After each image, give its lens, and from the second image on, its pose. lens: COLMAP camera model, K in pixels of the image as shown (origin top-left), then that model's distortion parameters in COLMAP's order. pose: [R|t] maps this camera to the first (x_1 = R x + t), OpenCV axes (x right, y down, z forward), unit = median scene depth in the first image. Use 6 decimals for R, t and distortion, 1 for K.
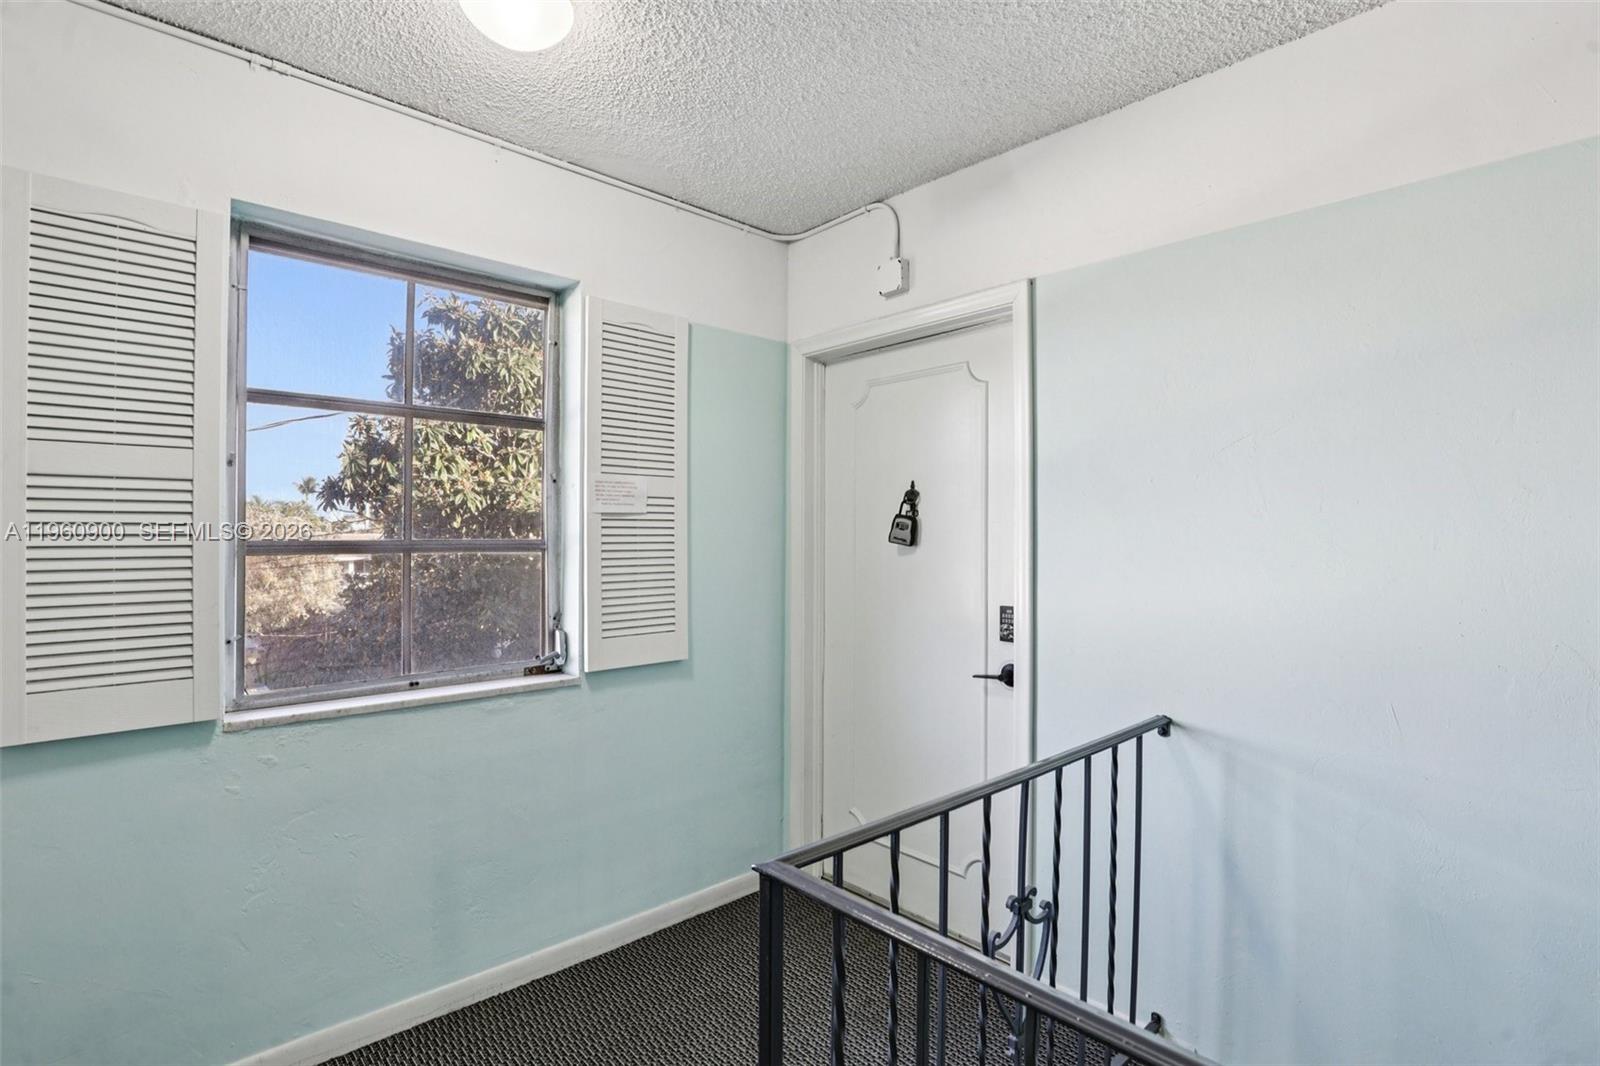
lens RADIAL K [[736.6, 0, 801.9], [0, 736.6, 533.7], [0, 0, 1]] dist [-0.039864, 0.008476]
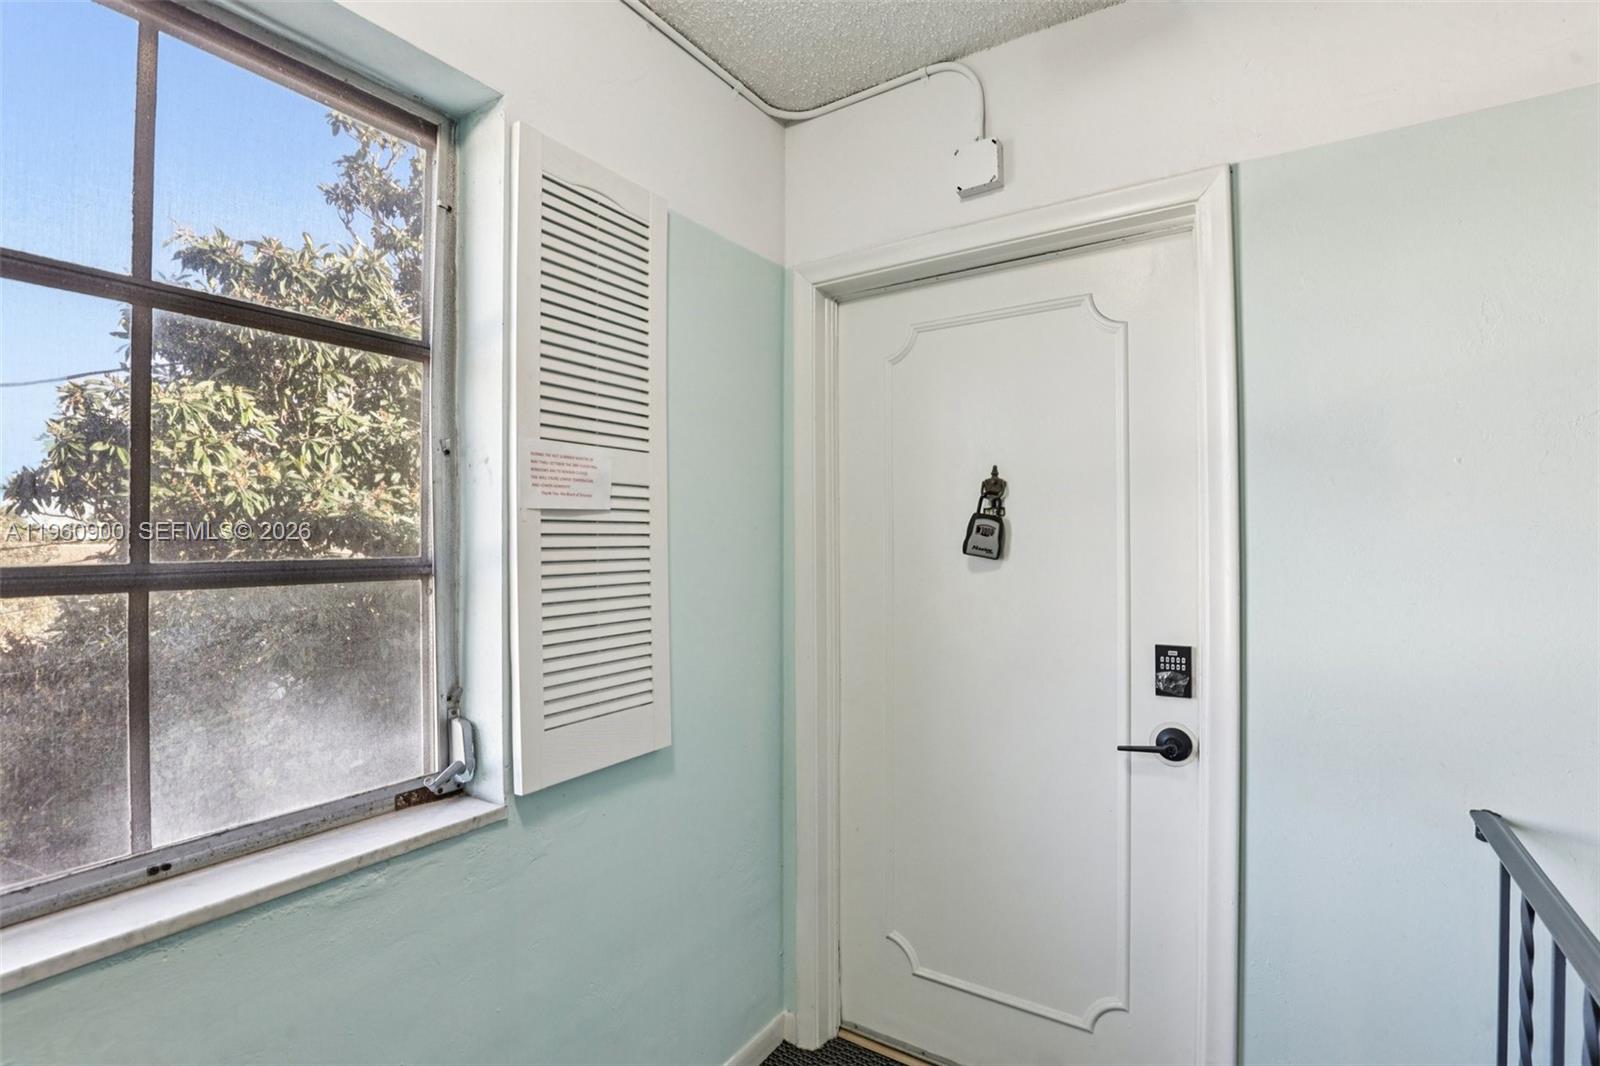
lens RADIAL K [[736.6, 0, 801.0], [0, 736.6, 536.1], [0, 0, 1]] dist [-0.039864, 0.008476]
pose [[0.971704, -0.006525, 0.236114, -0.192351], [0.007695, 0.999962, -0.004032, -0.003491], [-0.236078, 0.005735, 0.971717, 0.367508]]
